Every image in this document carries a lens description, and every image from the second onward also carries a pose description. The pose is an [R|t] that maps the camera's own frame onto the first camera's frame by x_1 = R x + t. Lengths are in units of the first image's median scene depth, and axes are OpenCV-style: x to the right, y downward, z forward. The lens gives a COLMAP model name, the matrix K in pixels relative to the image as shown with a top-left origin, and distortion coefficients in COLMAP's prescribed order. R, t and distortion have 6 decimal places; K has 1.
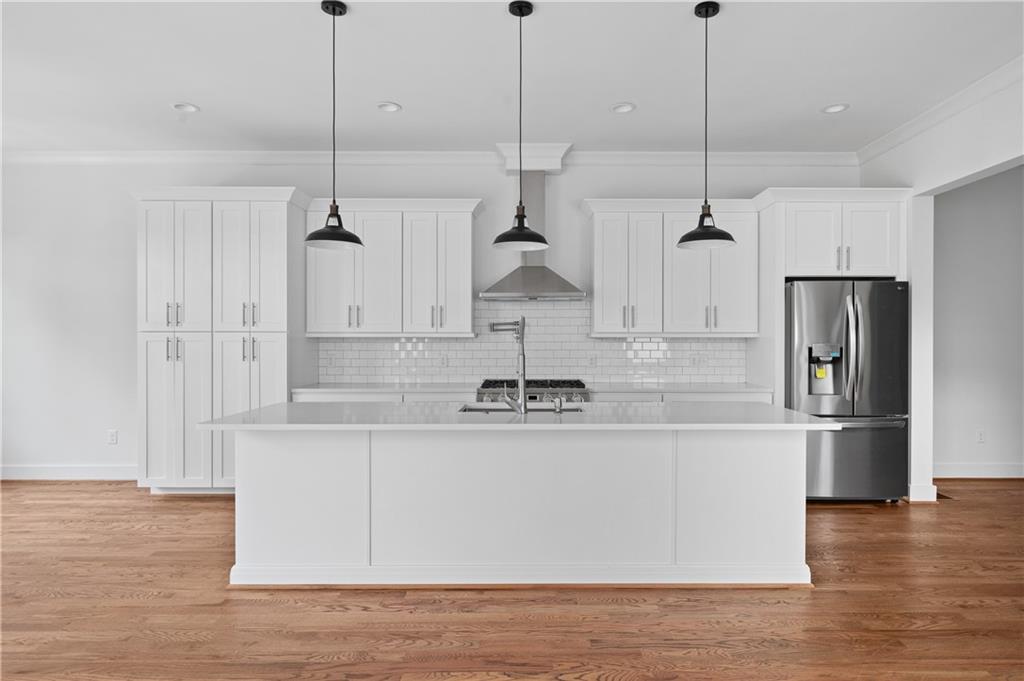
lens RADIAL K [[573.0, 0, 510.8], [0, 573.0, 344.7], [0, 0, 1]] dist [-0.006681, 0.001854]
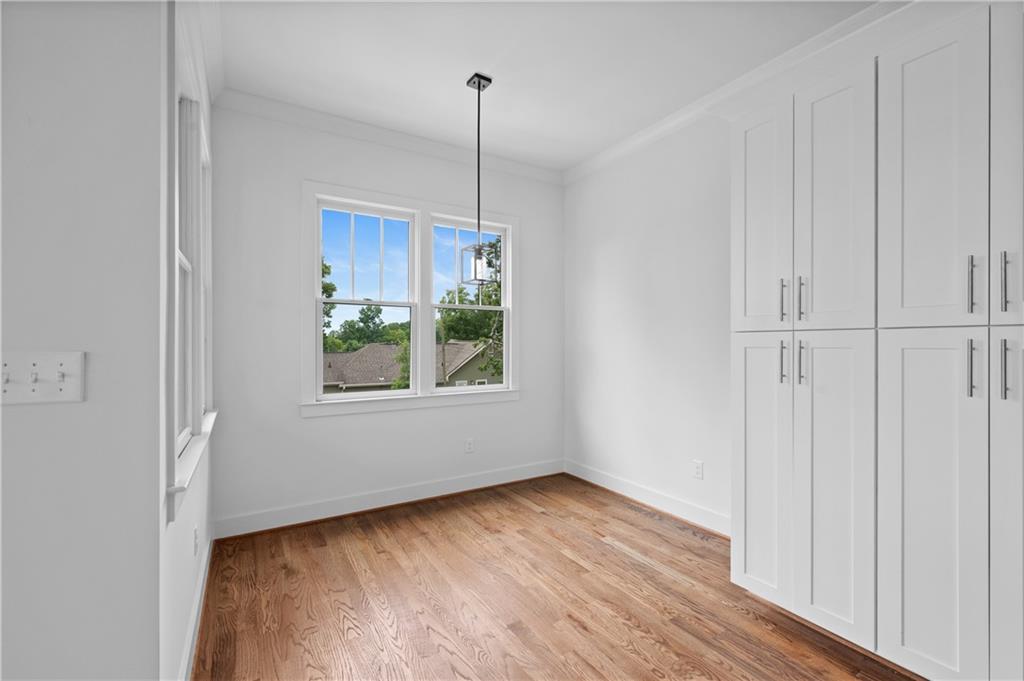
lens RADIAL K [[441.4, 0, 521.6], [0, 441.4, 343.3], [0, 0, 1]] dist [0.000493, 0.000447]
pose [[0.541010, -0.003427, -0.841009, -0.381128], [0.000653, 0.999993, -0.003656, -0.008987], [0.841016, 0.001429, 0.541009, 0.561918]]
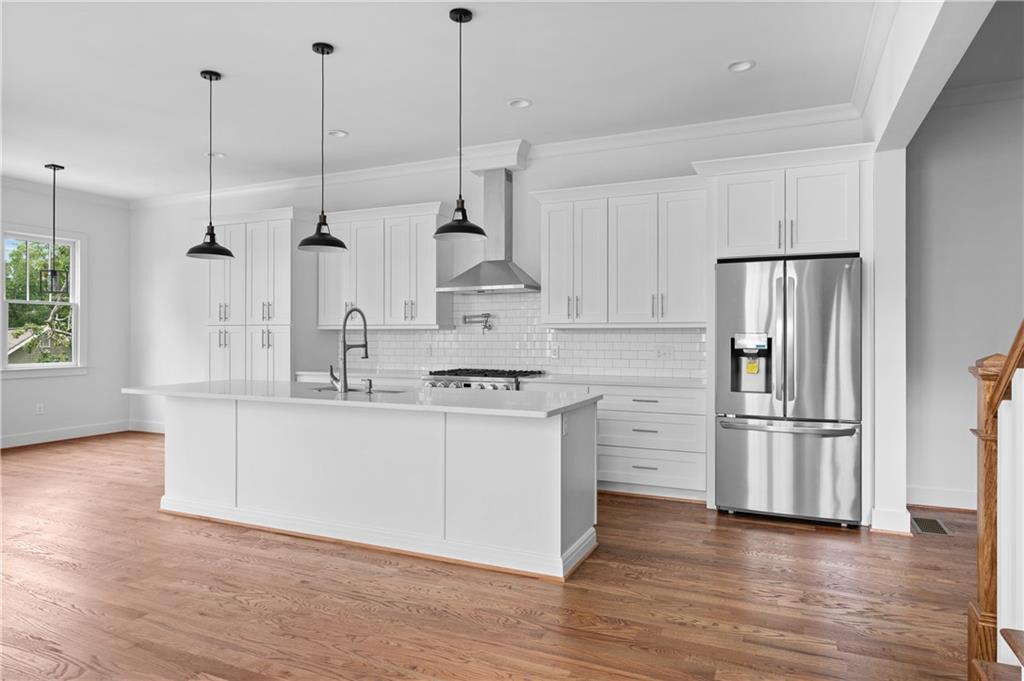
lens RADIAL K [[595.3, 0, 497.2], [0, 595.3, 337.6], [0, 0, 1]] dist [-0.002003, -0.000508]
pose [[0.915005, 0.002020, -0.403437, 0.540294], [-0.000820, 0.999995, 0.003147, 0.000342], [0.403441, -0.002549, 0.915002, 0.010767]]
